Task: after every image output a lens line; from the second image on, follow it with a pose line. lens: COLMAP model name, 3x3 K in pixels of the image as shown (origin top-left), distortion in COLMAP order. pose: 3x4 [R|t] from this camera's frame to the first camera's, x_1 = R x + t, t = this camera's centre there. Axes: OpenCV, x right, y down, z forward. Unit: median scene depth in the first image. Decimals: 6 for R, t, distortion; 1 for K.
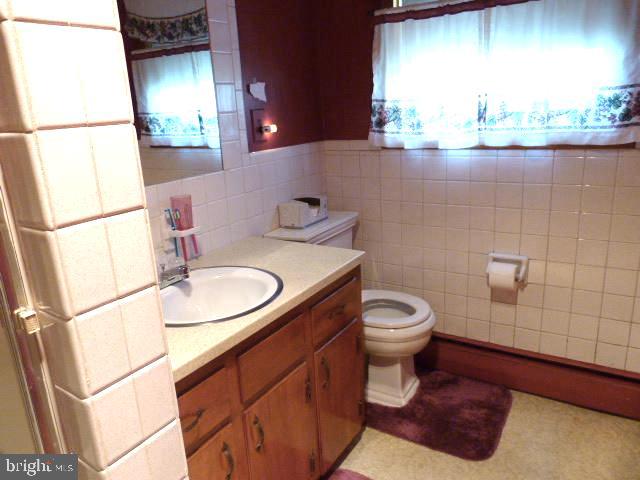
lens RADIAL K [[479.9, 0, 317.6], [0, 479.9, 240.5], [0, 0, 1]] dist [-0.041577, 0.020051]
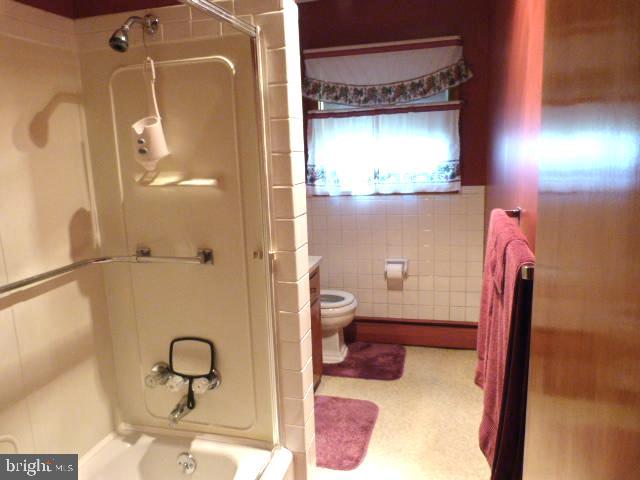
lens RADIAL K [[479.9, 0, 320.9], [0, 479.9, 240.5], [0, 0, 1]] dist [-0.041577, 0.020051]
pose [[0.951286, -0.036813, 0.306105, -0.354530], [0.069349, 0.992953, -0.096100, 0.109694], [-0.300411, 0.112647, 0.947135, -0.496983]]
